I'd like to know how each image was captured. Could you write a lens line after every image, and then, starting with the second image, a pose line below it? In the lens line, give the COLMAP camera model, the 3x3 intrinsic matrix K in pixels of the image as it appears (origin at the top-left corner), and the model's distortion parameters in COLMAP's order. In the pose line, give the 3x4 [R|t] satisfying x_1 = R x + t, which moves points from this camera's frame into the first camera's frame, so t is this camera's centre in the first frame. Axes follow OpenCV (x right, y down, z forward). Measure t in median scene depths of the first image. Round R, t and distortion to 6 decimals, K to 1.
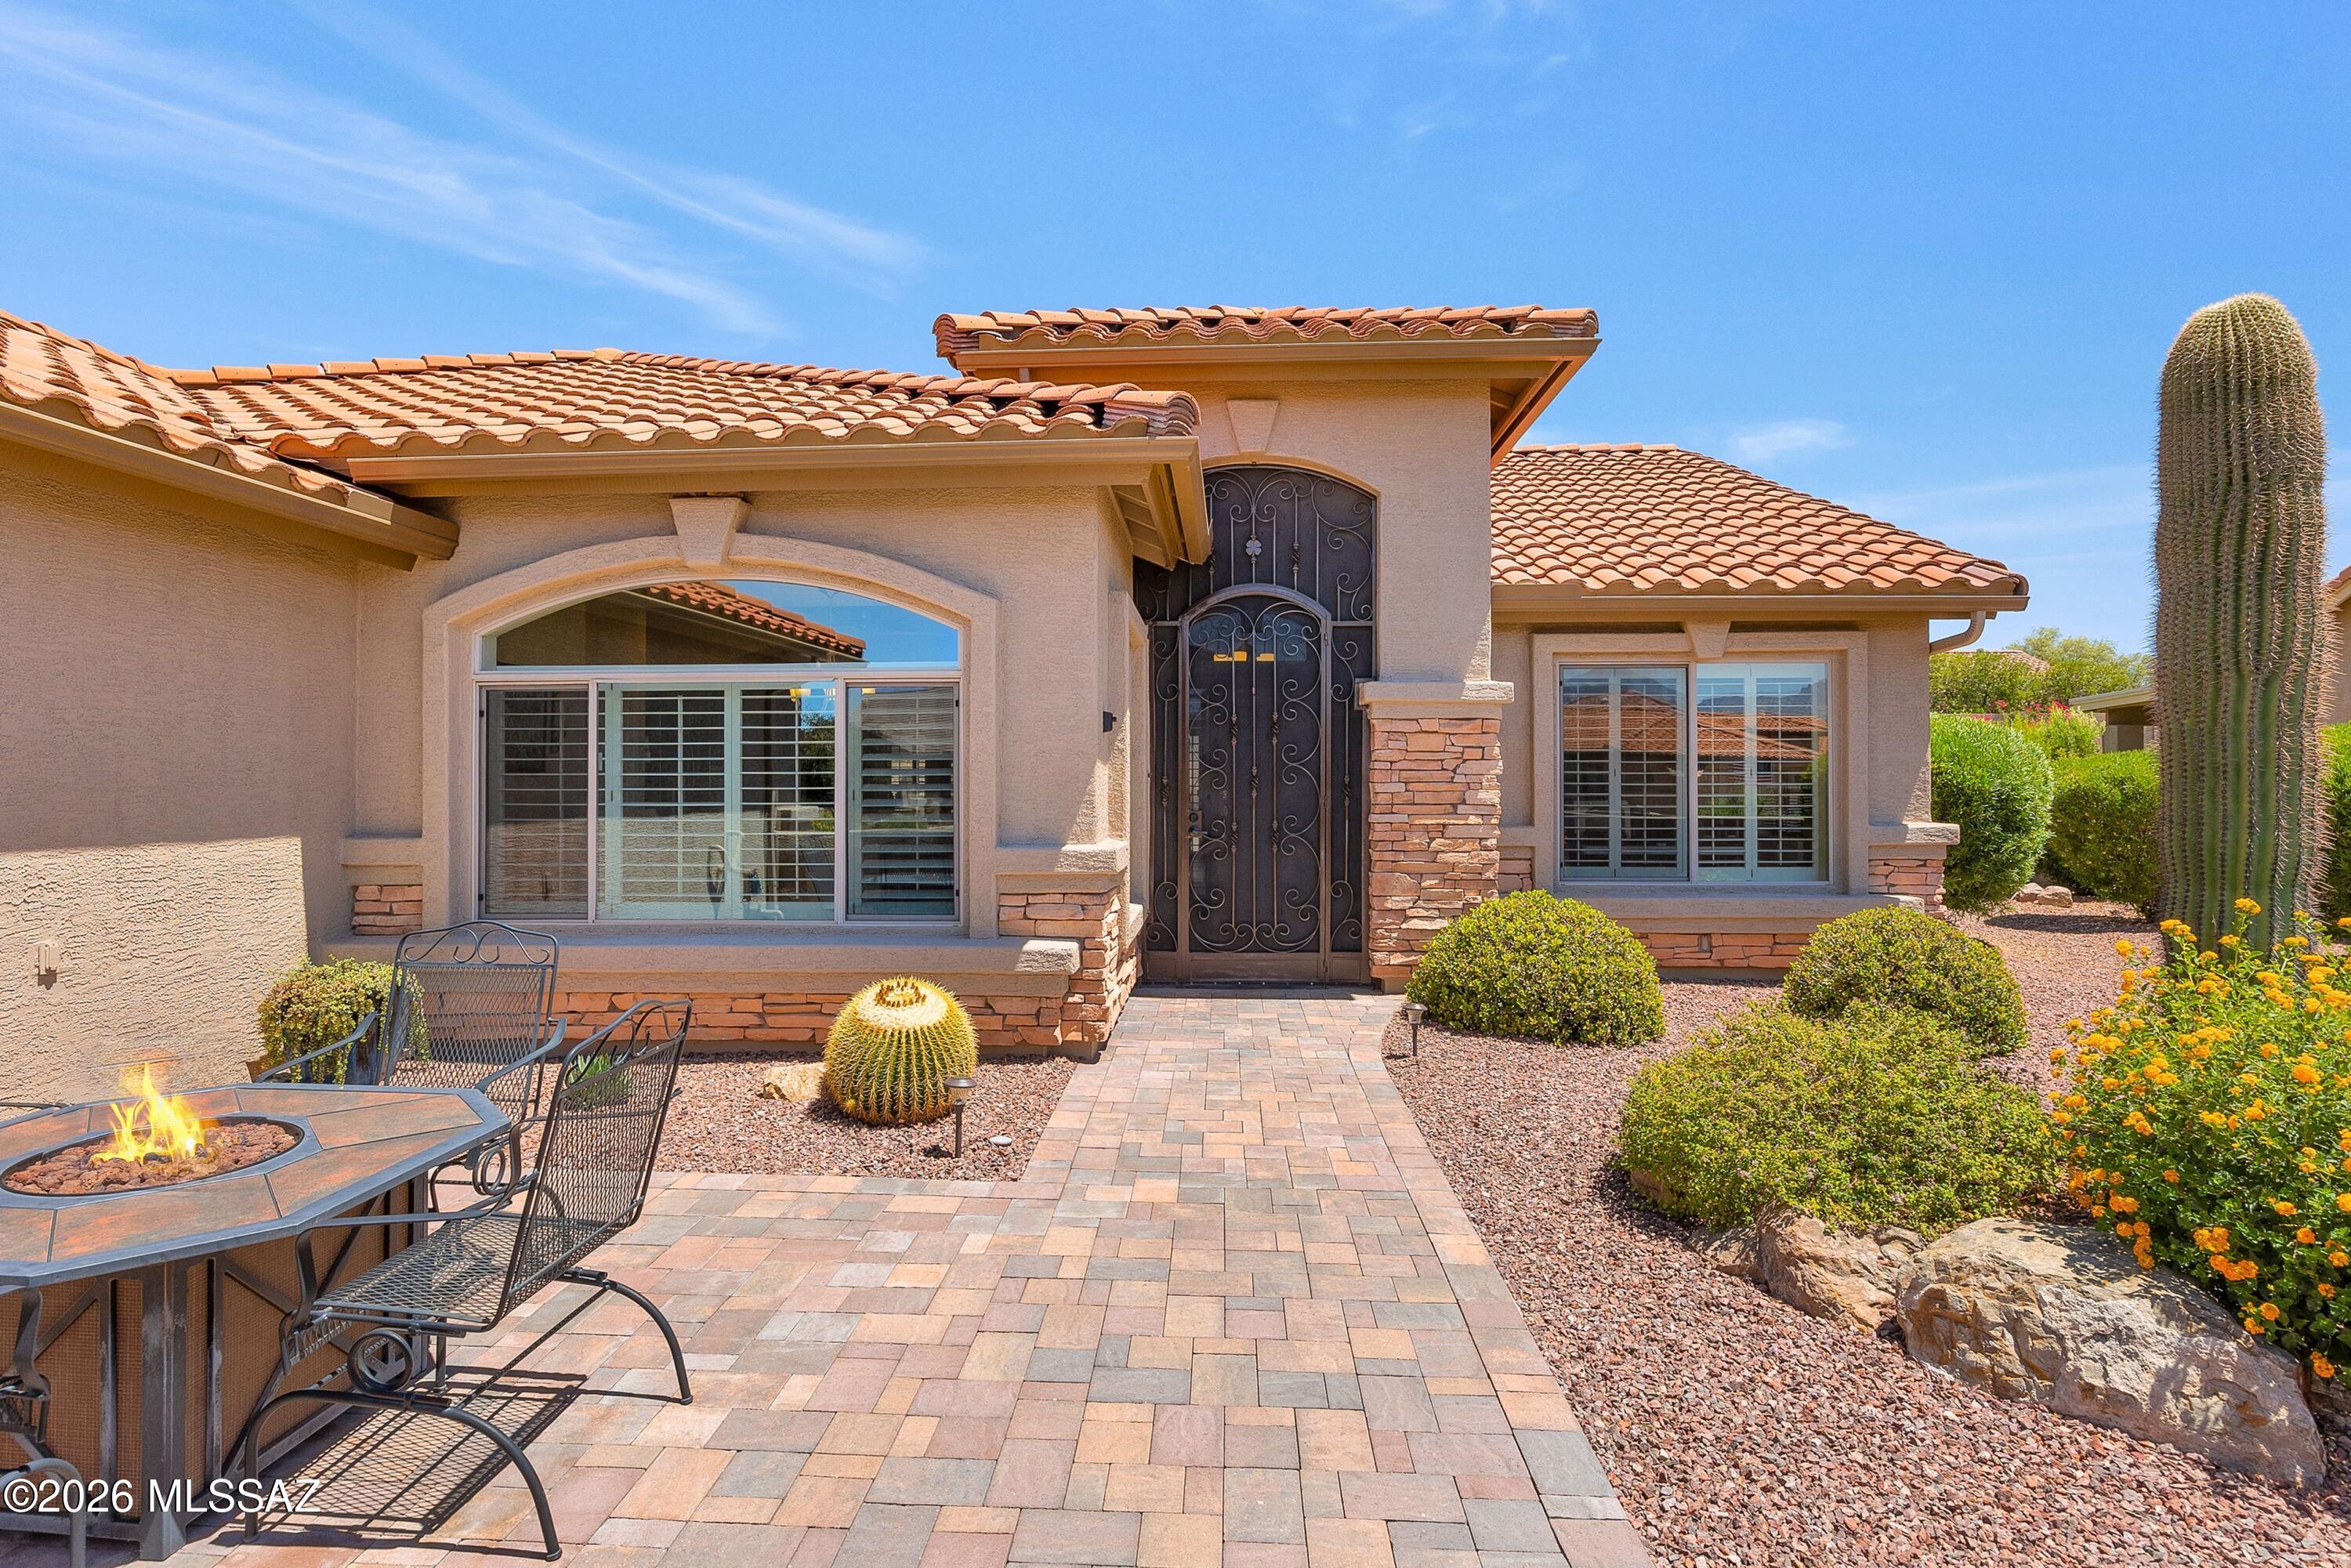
lens RADIAL K [[968.1, 0, 1166.6], [0, 968.1, 773.5], [0, 0, 1]] dist [0.000403, -0.000190]
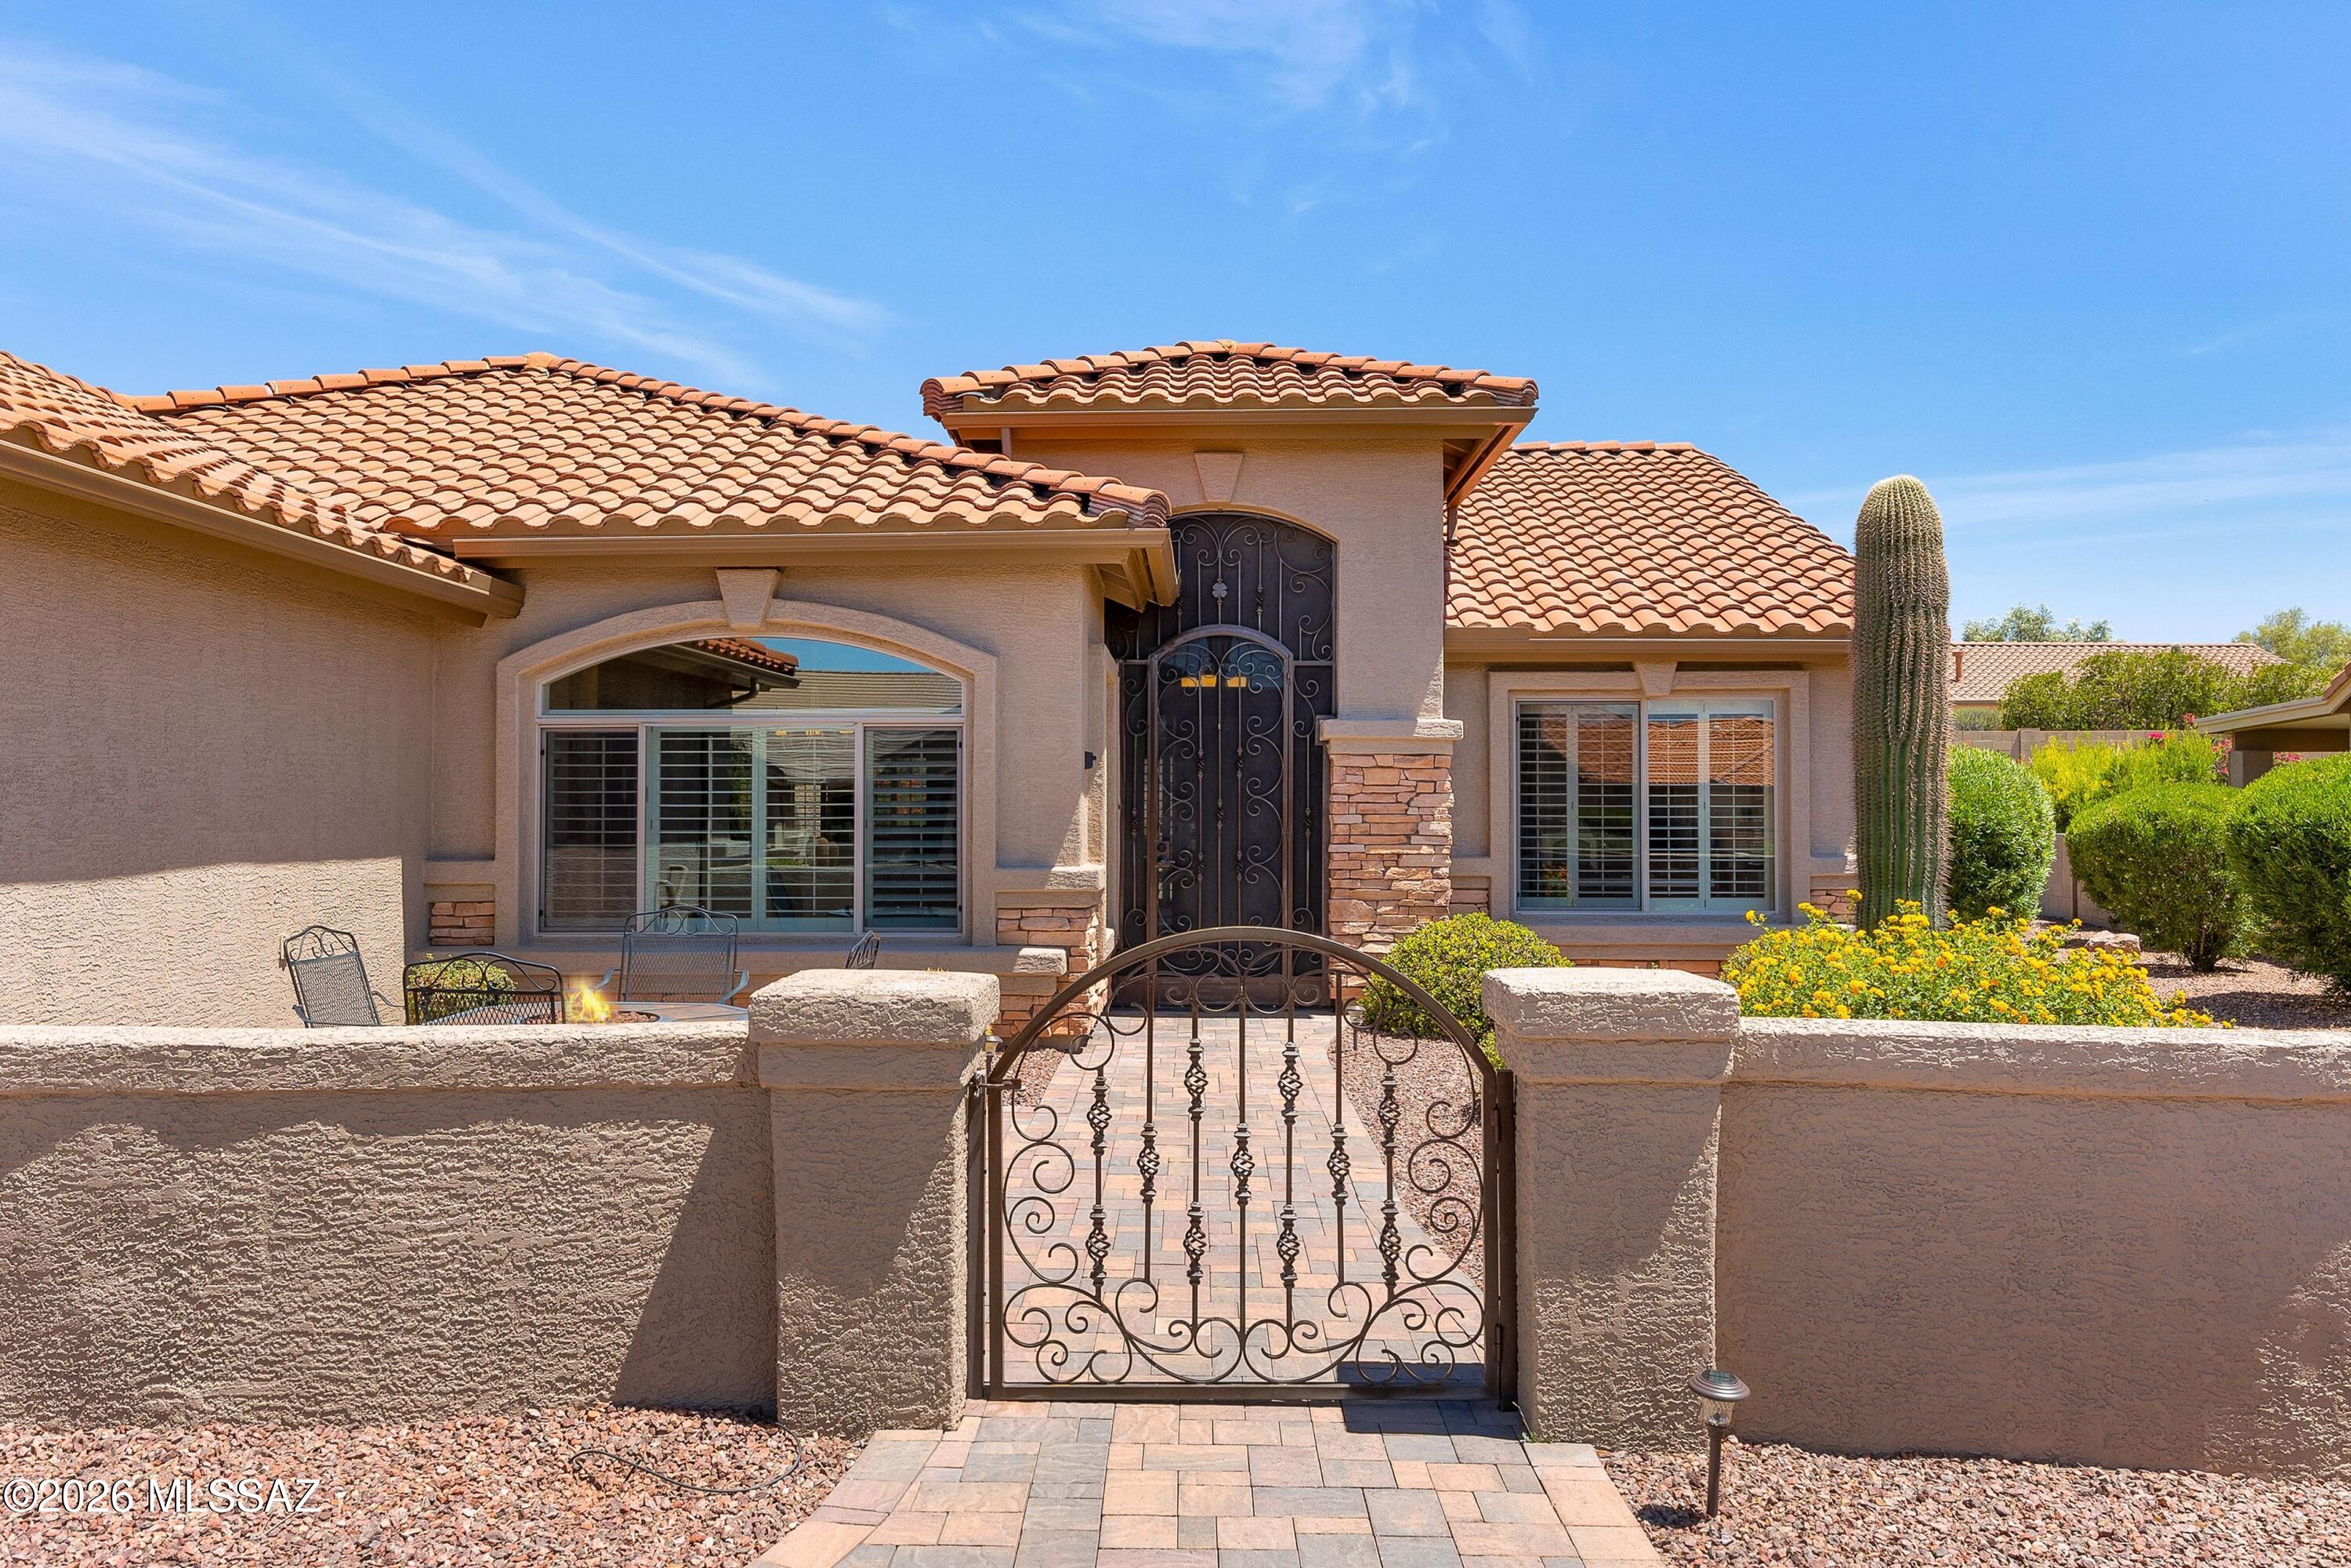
lens RADIAL K [[1241.9, 0, 1120.8], [0, 1241.9, 797.3], [0, 0, 1]] dist [0.053847, 0.000647]
pose [[0.999997, 0.002128, 0.001461, -0.021000], [-0.002119, 0.999982, -0.005596, -0.001388], [-0.001473, 0.005592, 0.999983, -0.391169]]
